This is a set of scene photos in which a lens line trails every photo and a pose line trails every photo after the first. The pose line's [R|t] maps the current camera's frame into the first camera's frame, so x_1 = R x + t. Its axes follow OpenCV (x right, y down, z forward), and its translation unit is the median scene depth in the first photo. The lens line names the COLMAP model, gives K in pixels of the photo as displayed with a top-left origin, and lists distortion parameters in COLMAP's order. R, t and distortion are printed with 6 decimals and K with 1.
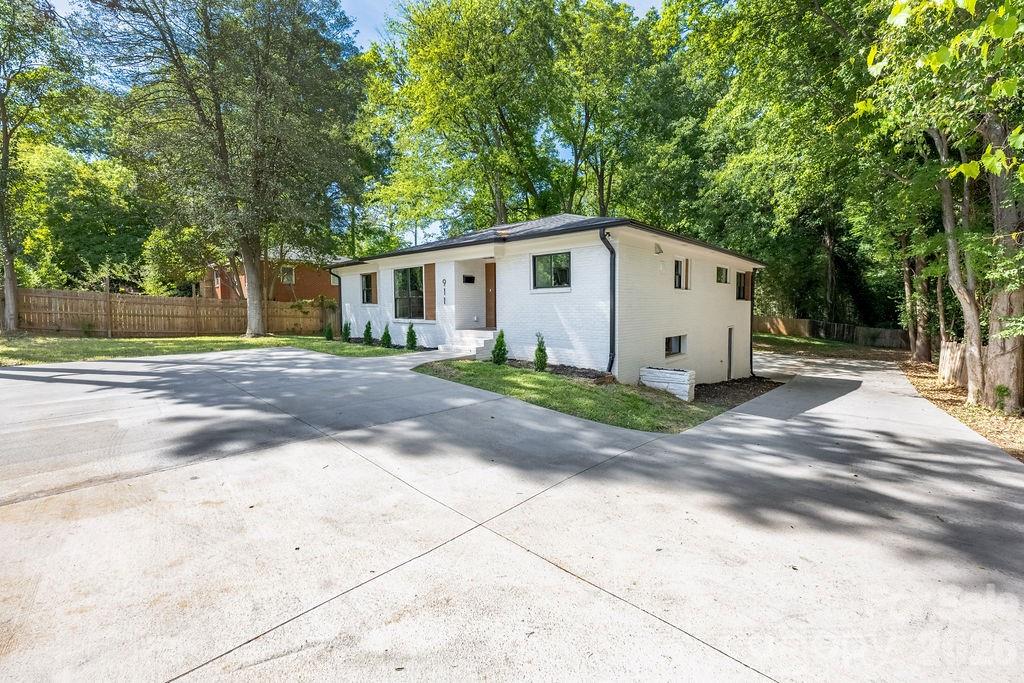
lens RADIAL K [[420.7, 0, 532.0], [0, 420.7, 329.9], [0, 0, 1]] dist [-0.010176, 0.000631]
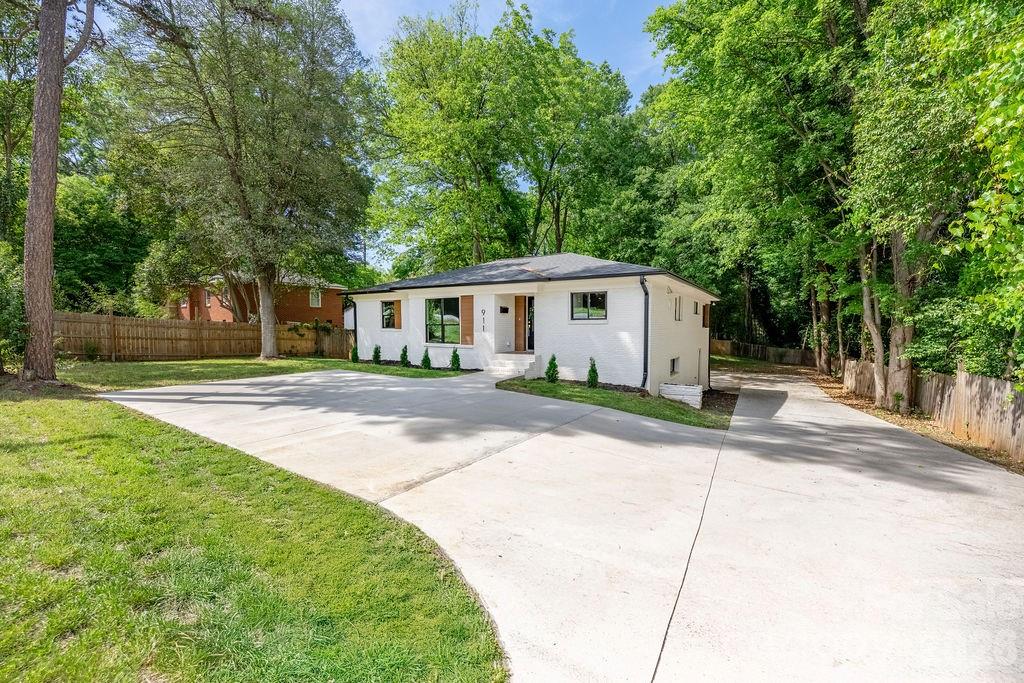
lens RADIAL K [[420.7, 0, 507.1], [0, 420.7, 349.2], [0, 0, 1]] dist [-0.010176, 0.000631]
pose [[0.986839, -0.001857, 0.161694, -0.251711], [0.000931, 0.999983, 0.005805, -0.014103], [-0.161702, -0.005579, 0.986824, -0.112763]]
